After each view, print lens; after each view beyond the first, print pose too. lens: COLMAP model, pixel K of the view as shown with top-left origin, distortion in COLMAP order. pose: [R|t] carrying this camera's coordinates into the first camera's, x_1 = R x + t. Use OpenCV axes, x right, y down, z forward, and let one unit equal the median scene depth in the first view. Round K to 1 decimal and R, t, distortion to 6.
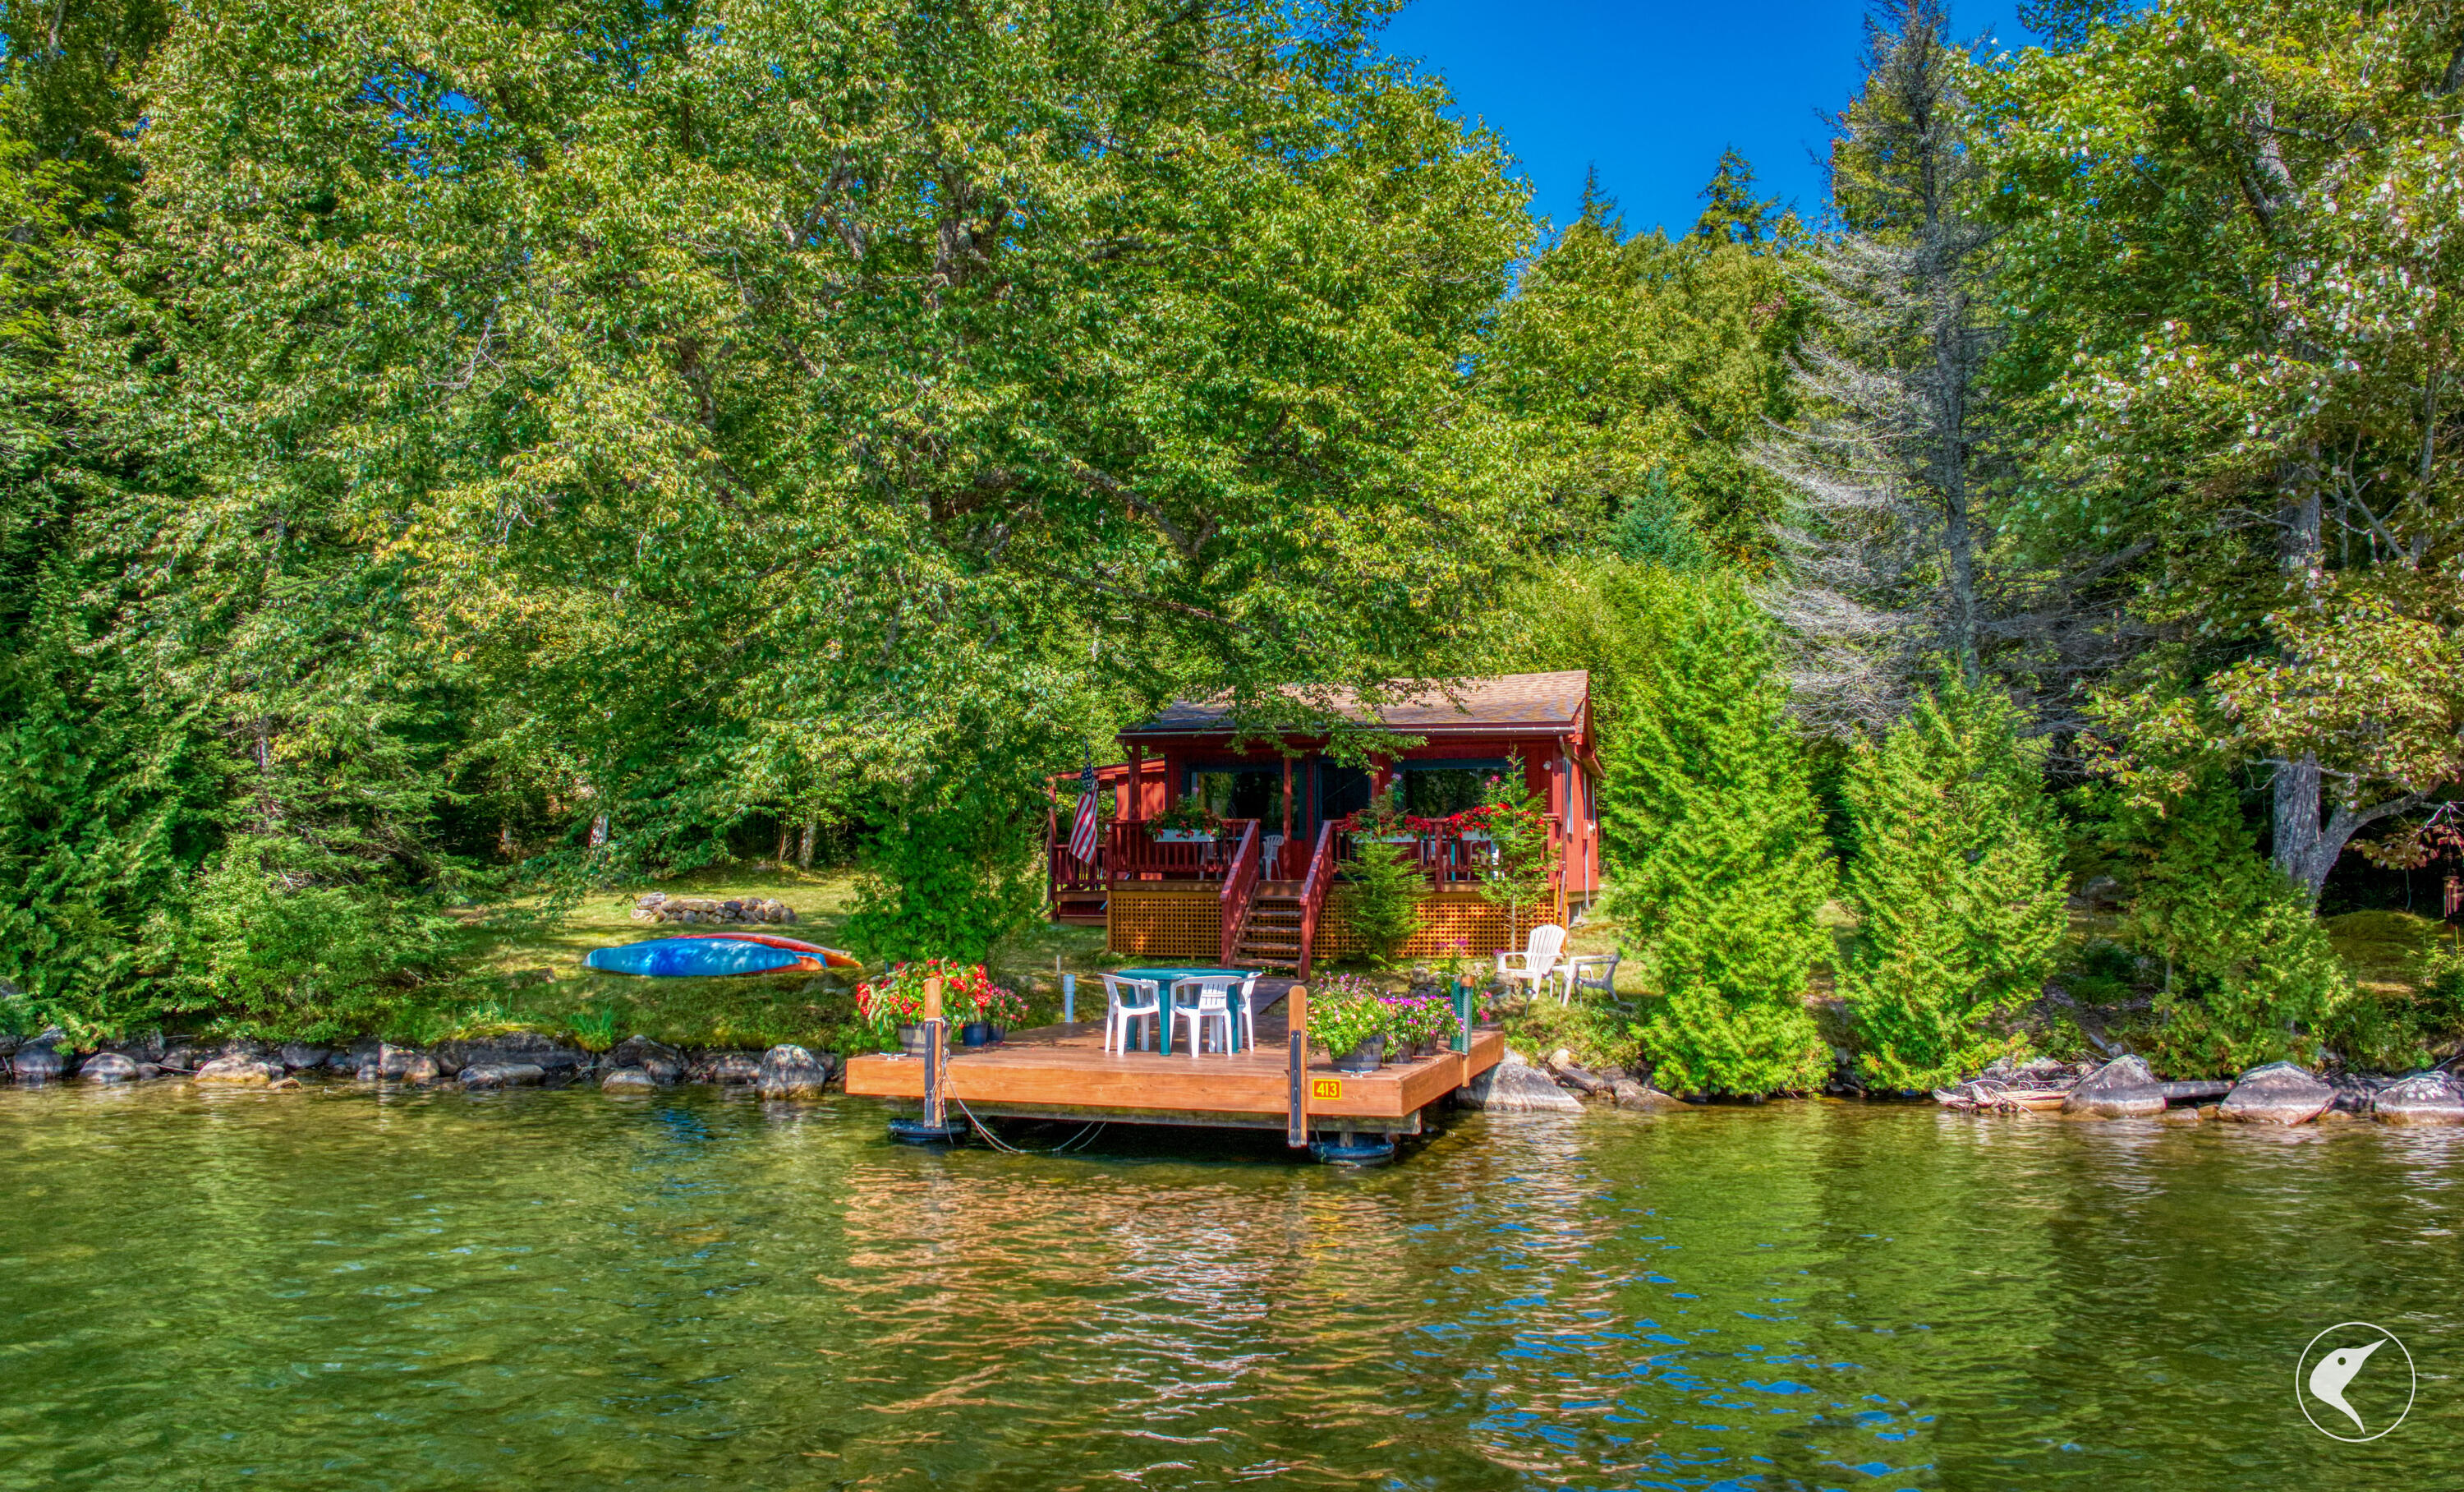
lens RADIAL K [[1915.0, 0, 1232.2], [0, 1915.0, 710.5], [0, 0, 1]] dist [-0.104366, -0.001720]
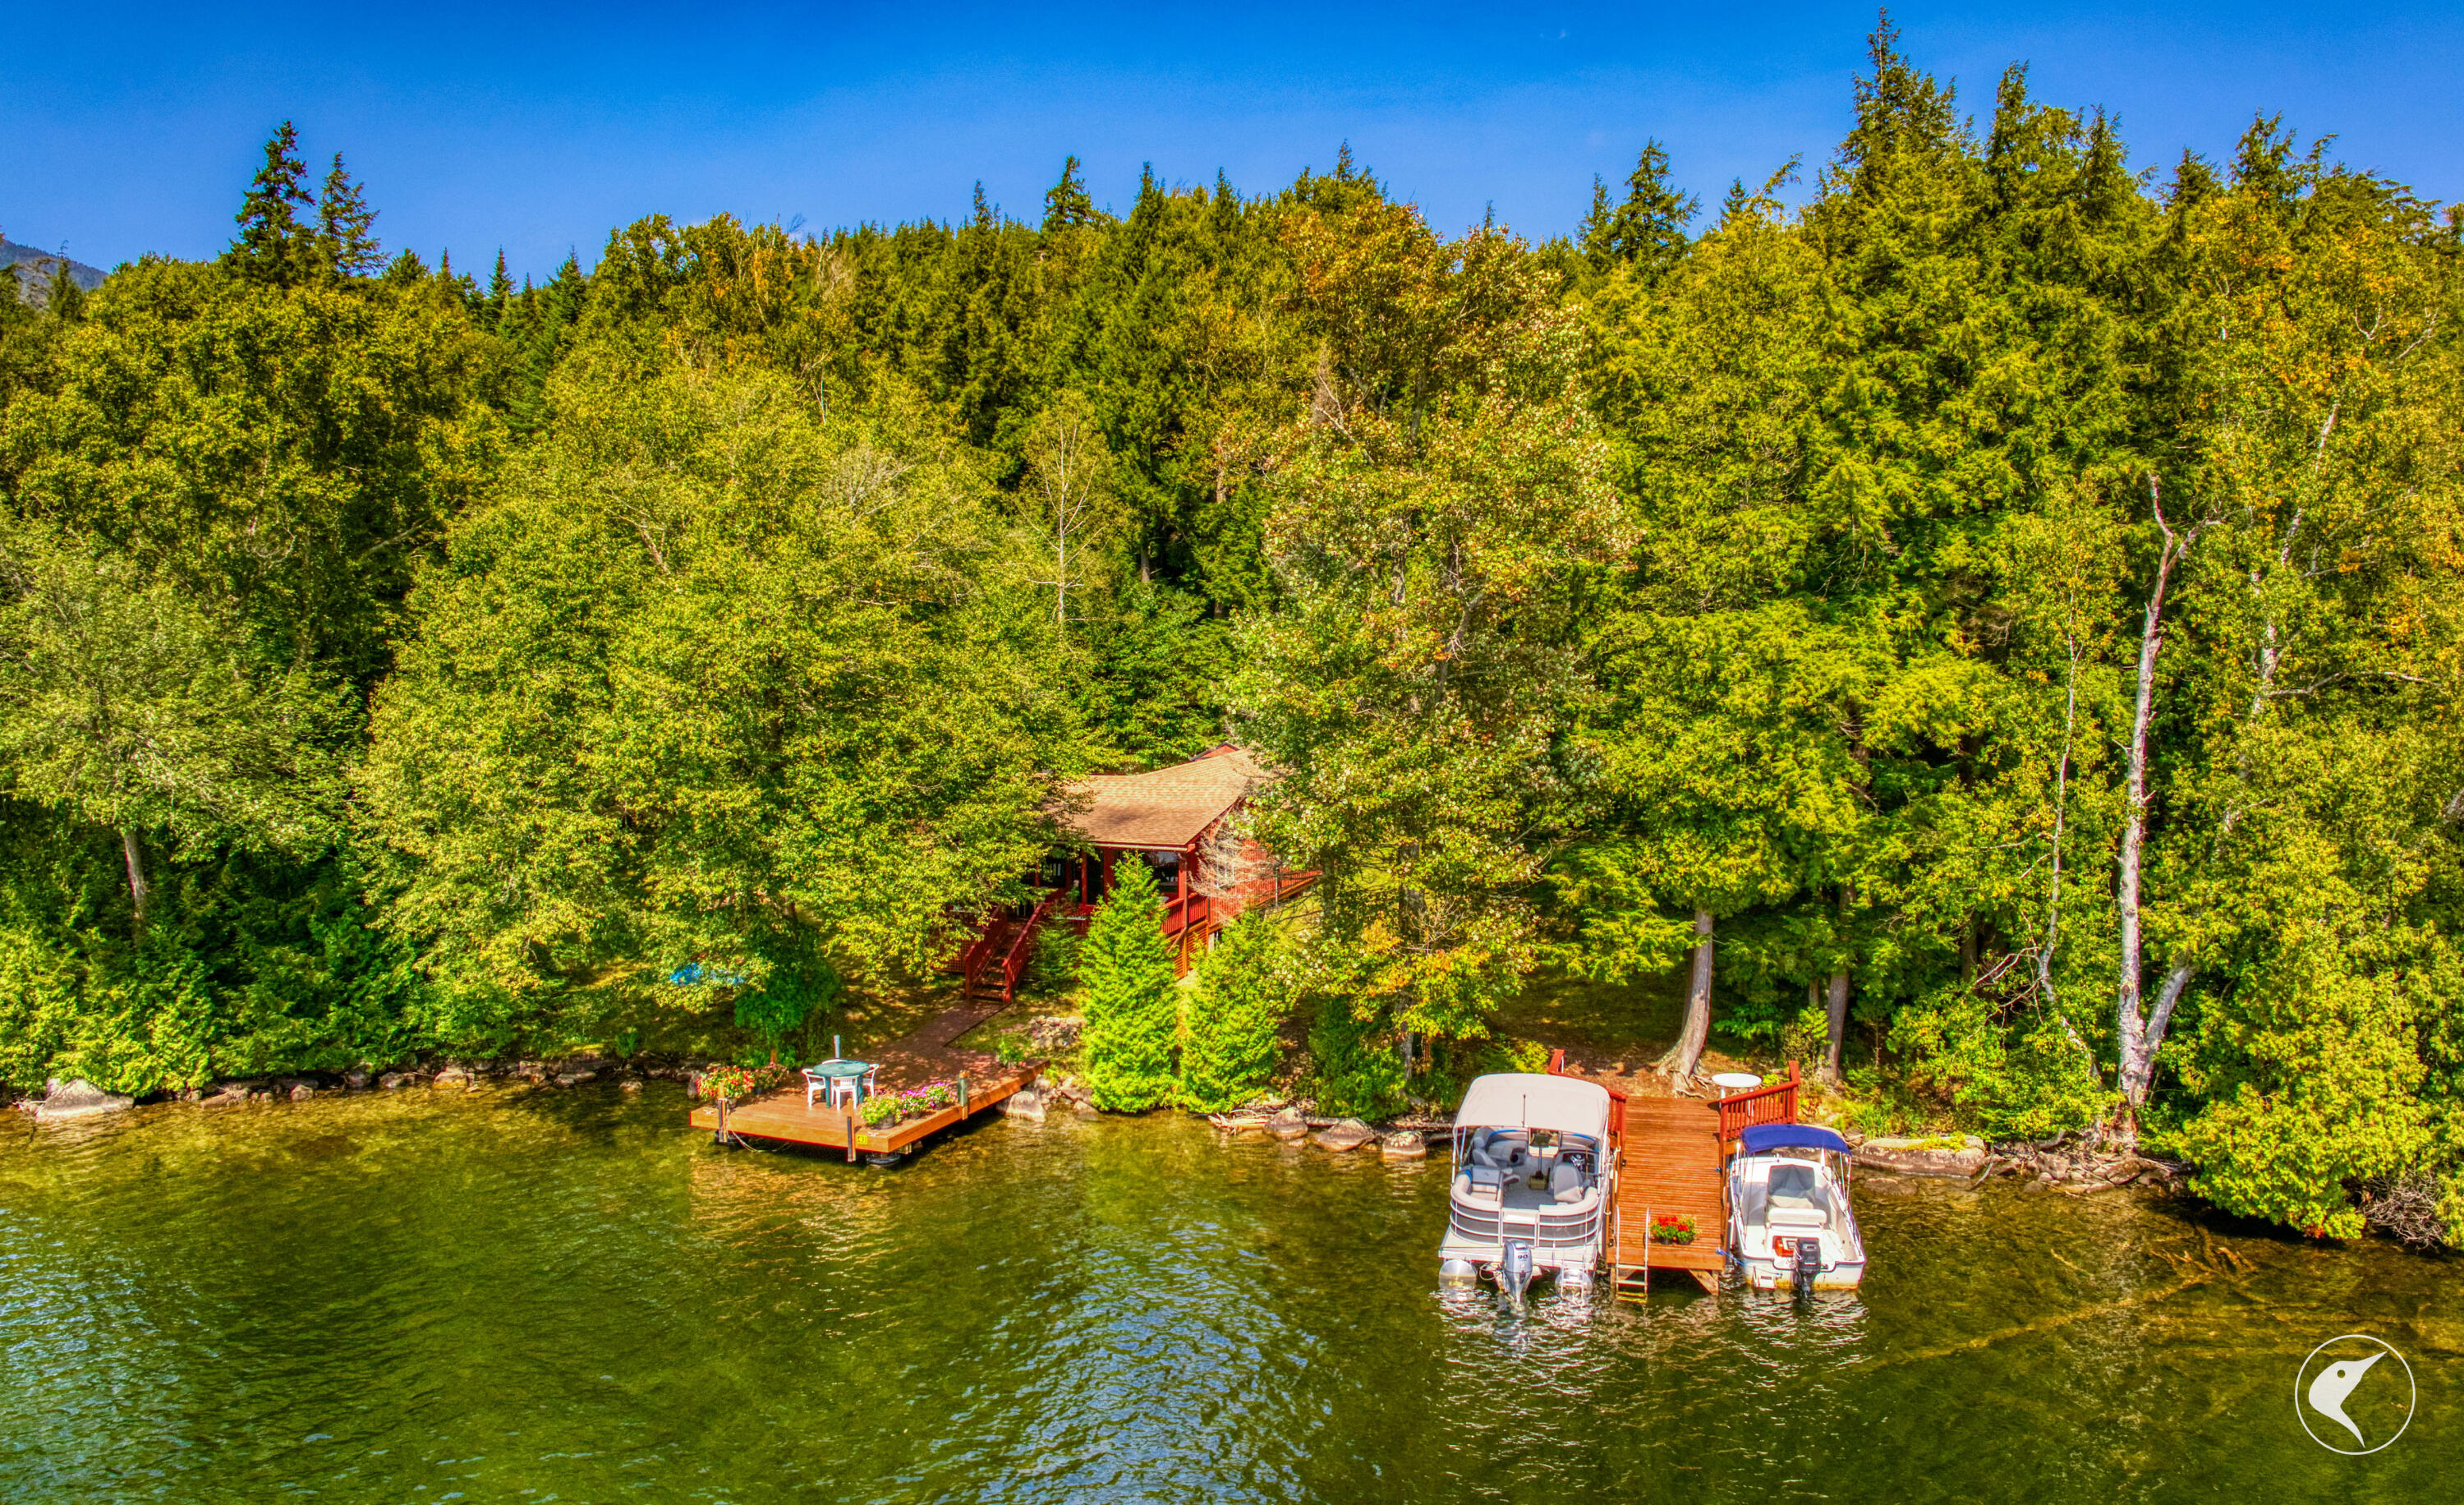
lens RADIAL K [[1773.1, 0, 1232.0], [0, 1773.1, 752.5], [0, 0, 1]] dist [-0.089322, -0.008156]
pose [[0.995862, -0.000417, -0.090877, 0.569926], [0.014135, 0.988531, 0.150355, -0.492576], [0.089772, -0.151017, 0.984446, -0.877739]]
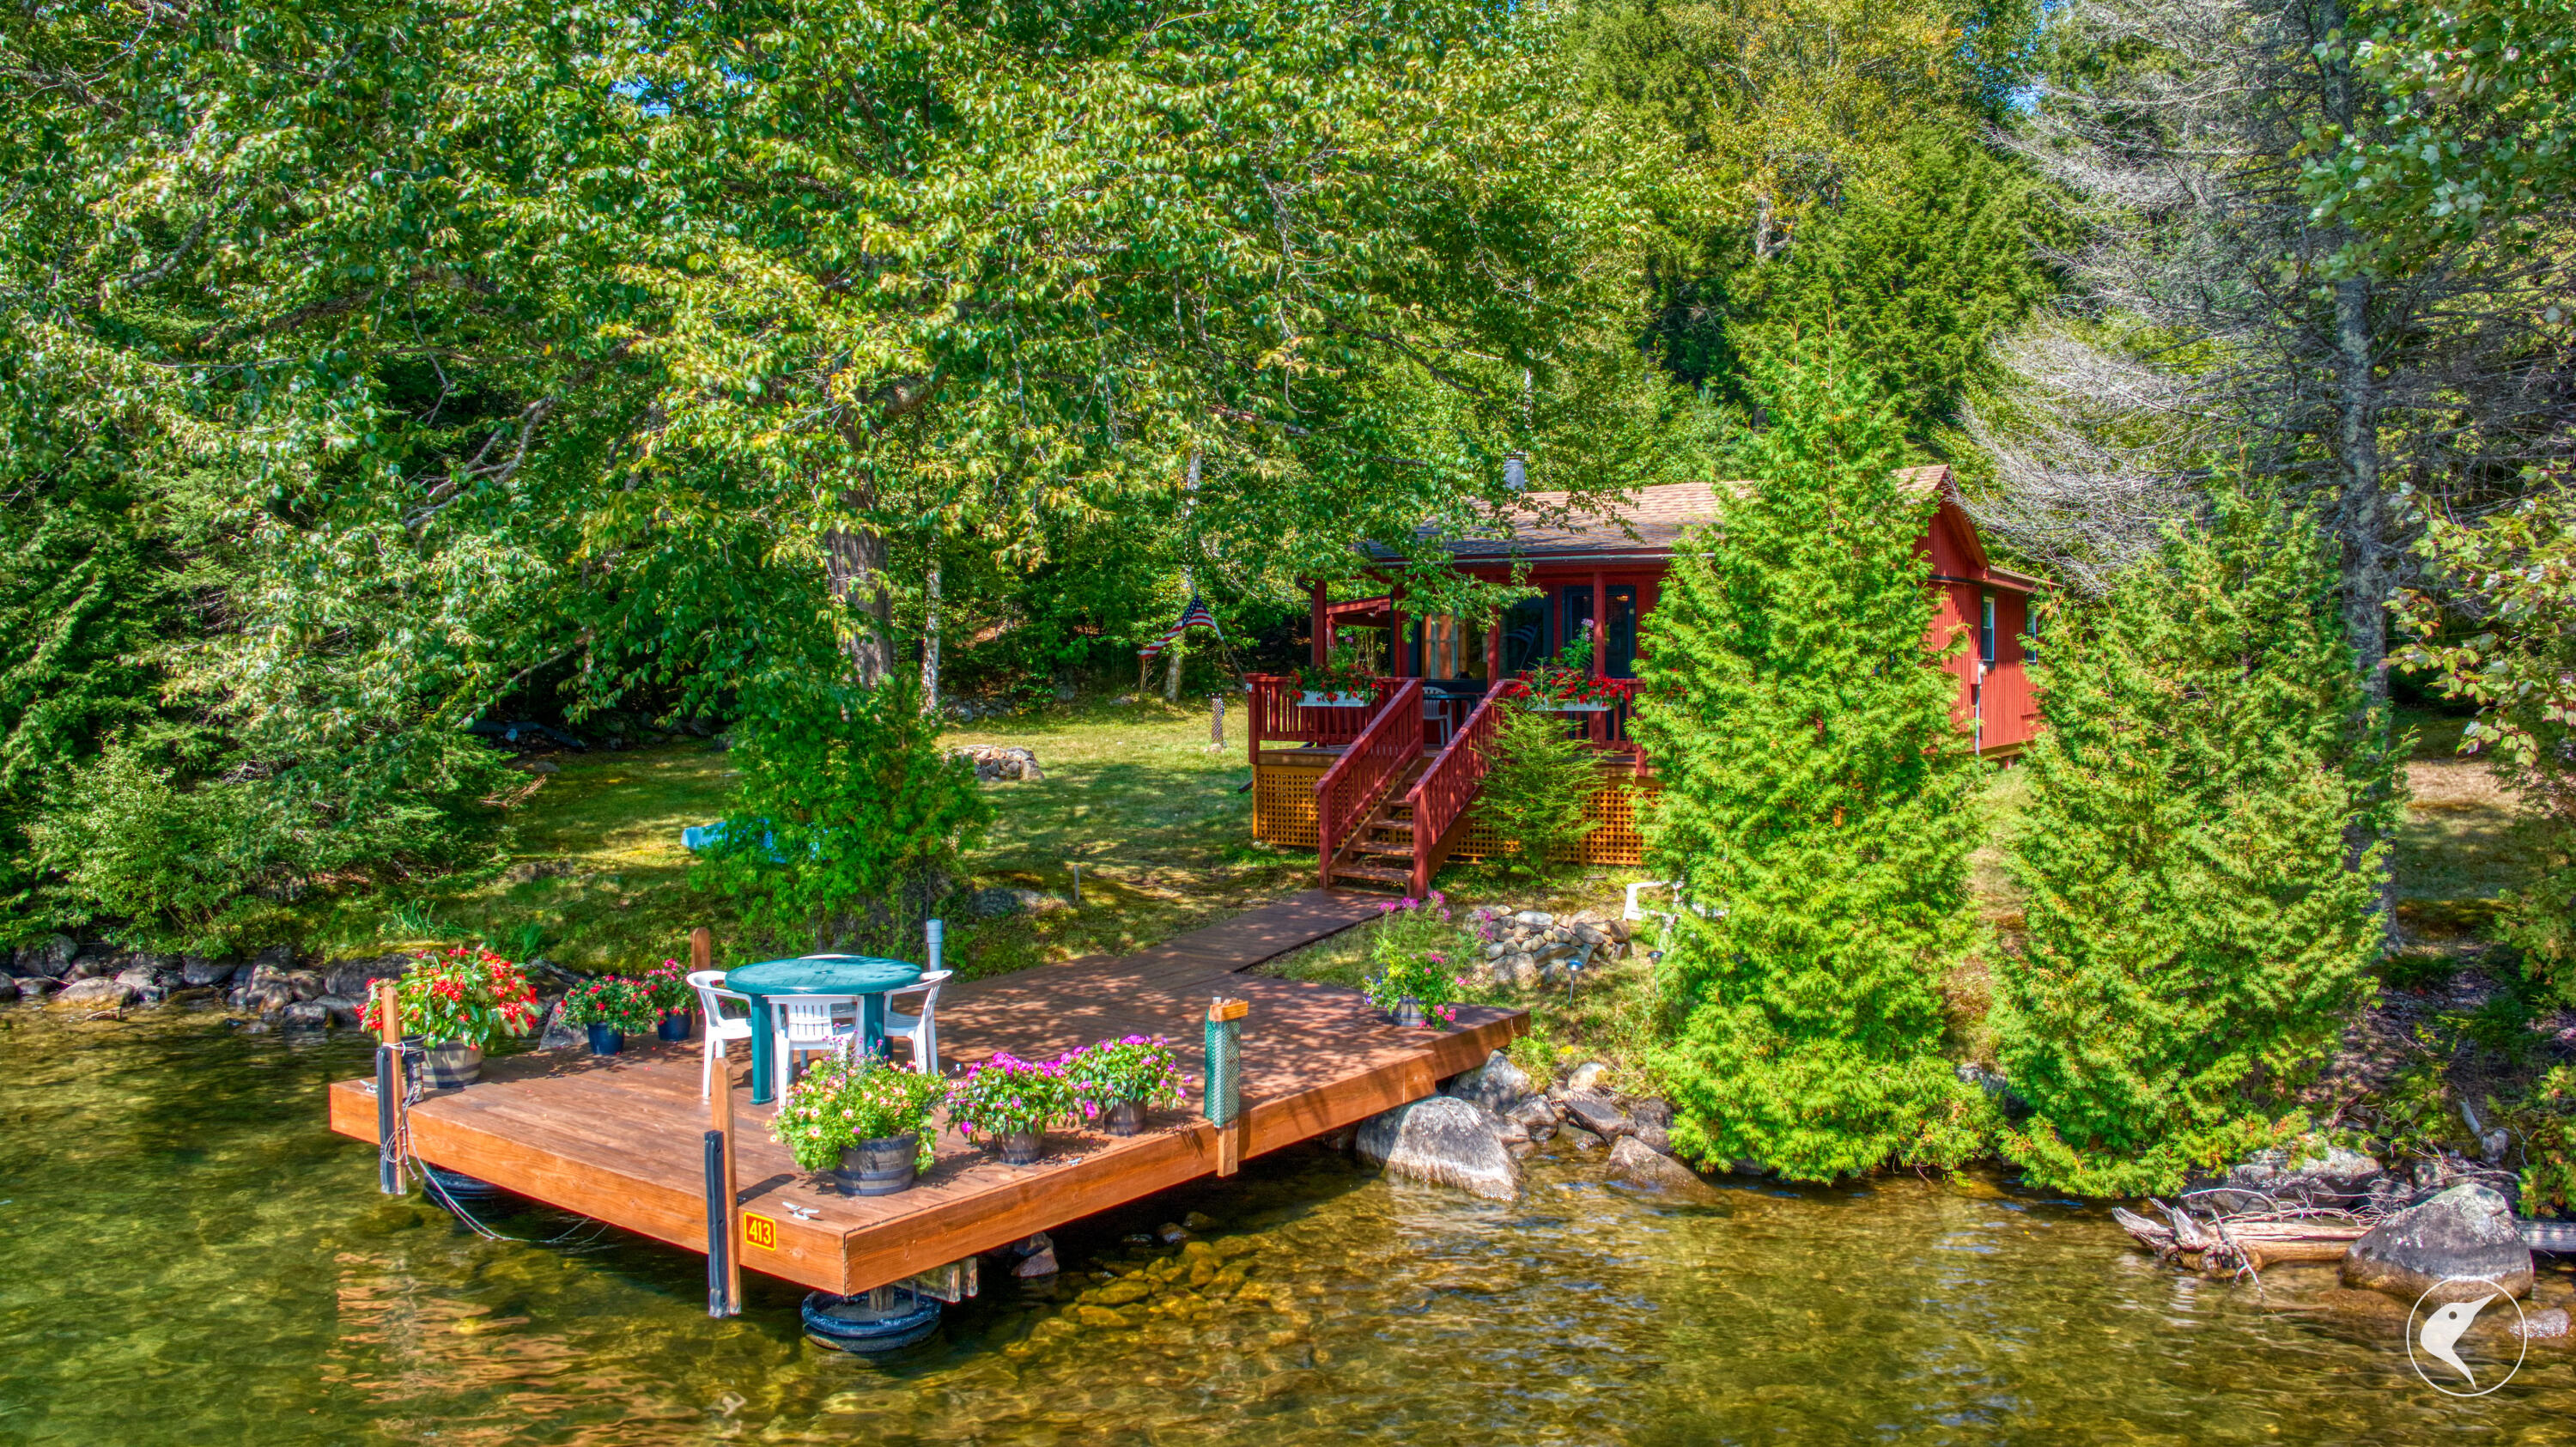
lens RADIAL K [[1882.8, 0, 1292.5], [0, 1882.8, 638.3], [0, 0, 1]] dist [-0.111237, 0.003601]
pose [[0.954646, -0.002786, -0.297729, 0.293811], [0.023368, 0.997573, 0.065591, -0.014849], [0.296823, -0.069573, 0.952395, 0.397742]]
